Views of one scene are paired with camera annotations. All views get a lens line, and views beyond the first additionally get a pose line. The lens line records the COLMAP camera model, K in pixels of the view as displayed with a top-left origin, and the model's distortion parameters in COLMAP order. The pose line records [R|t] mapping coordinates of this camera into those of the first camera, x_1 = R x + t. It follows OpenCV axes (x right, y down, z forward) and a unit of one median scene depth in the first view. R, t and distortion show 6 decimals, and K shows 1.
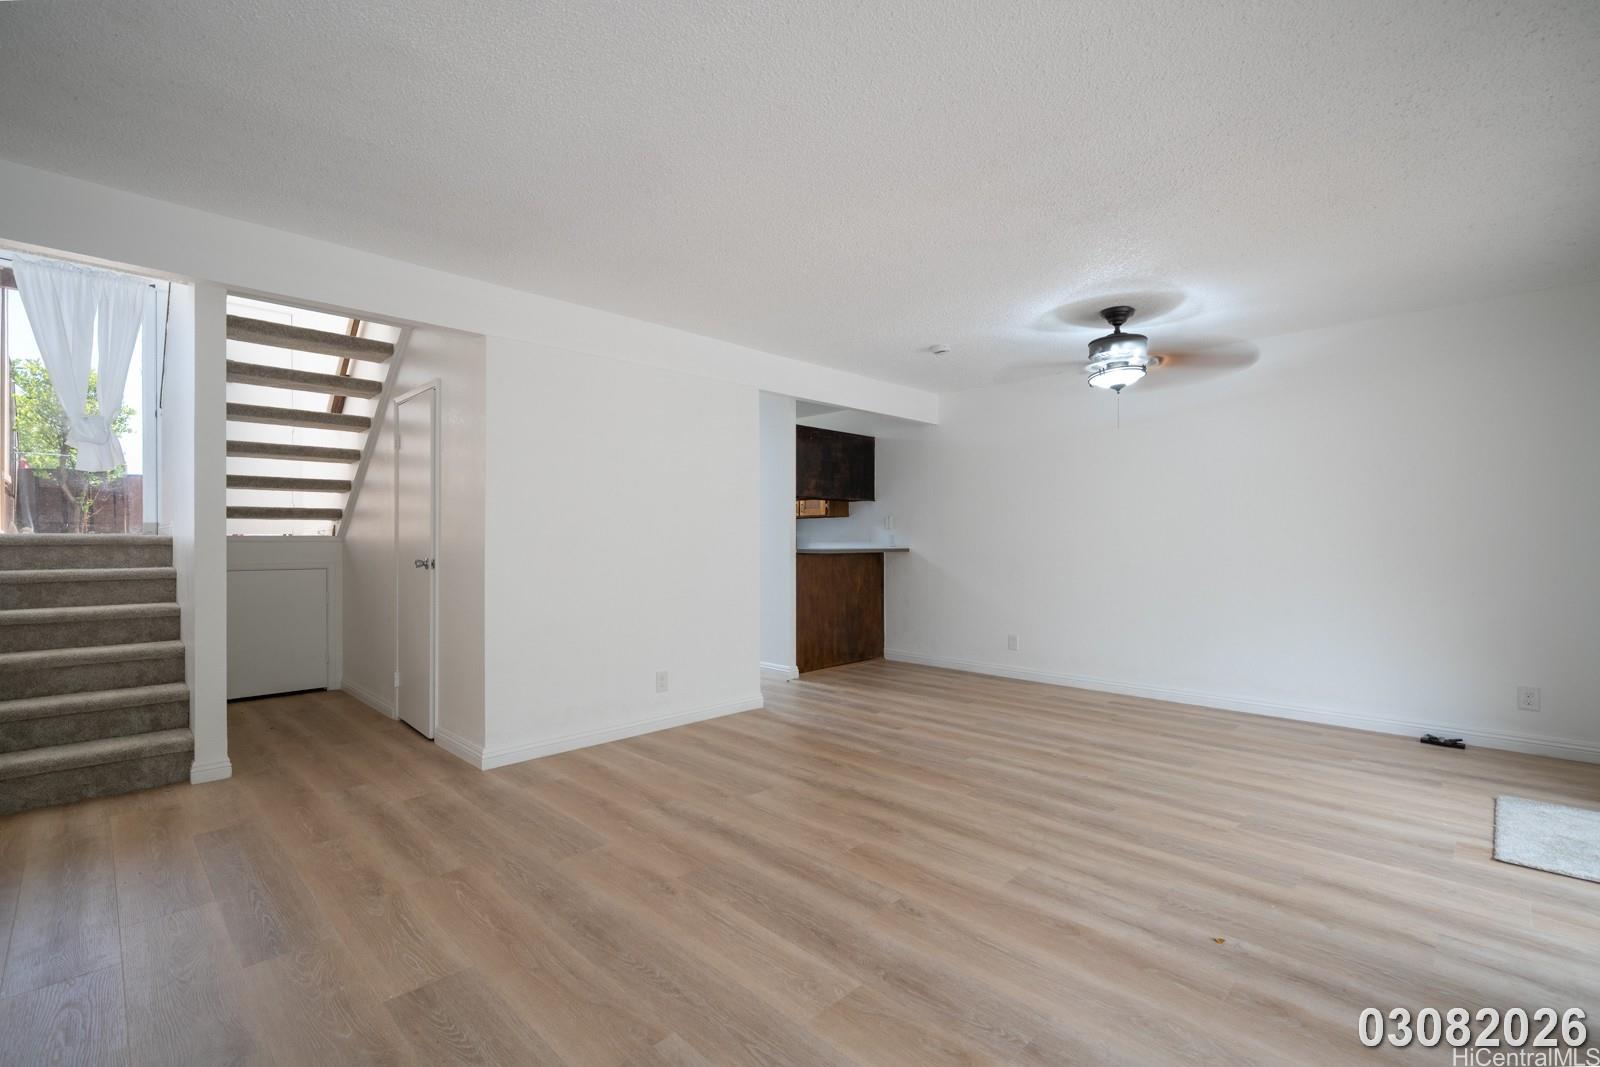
lens RADIAL K [[699.0, 0, 800.2], [0, 699.0, 537.3], [0, 0, 1]] dist [-0.000043, -0.000399]
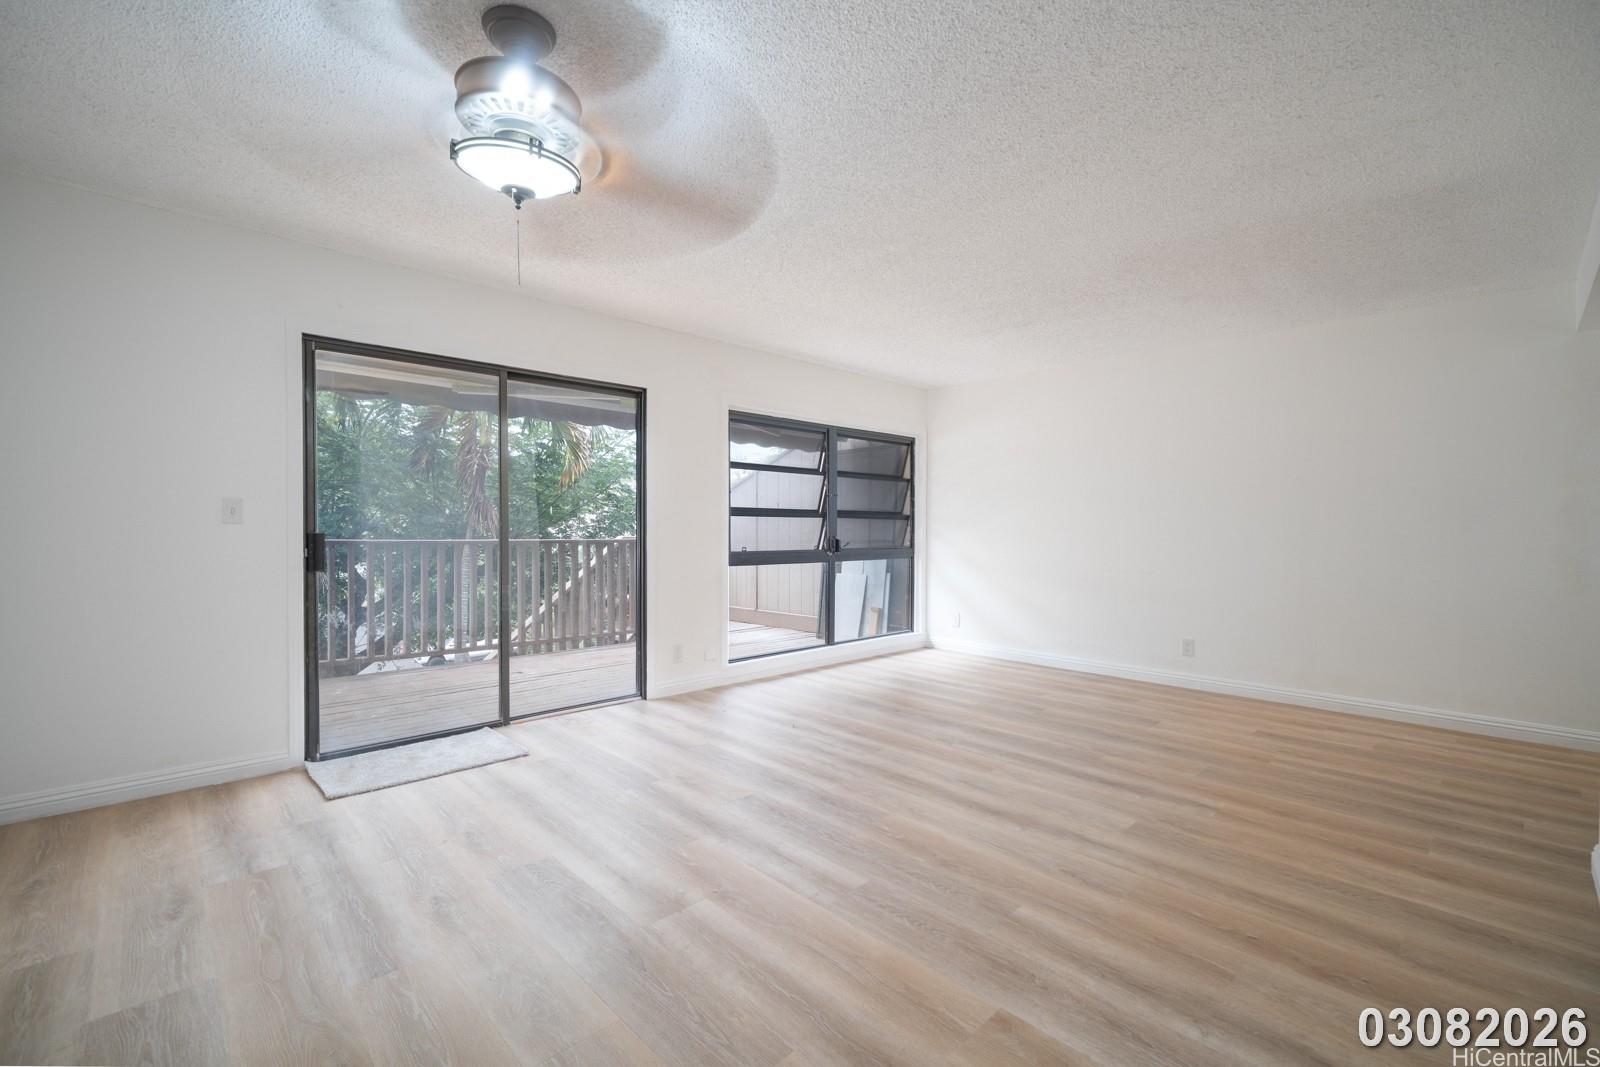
lens RADIAL K [[699.0, 0, 799.2], [0, 699.0, 533.4], [0, 0, 1]] dist [-0.000043, -0.000399]
pose [[-0.999777, -0.002720, 0.020929, 0.334129], [-0.002738, 0.999996, -0.000829, 0.011254], [-0.020927, -0.000886, -0.999781, 1.897623]]
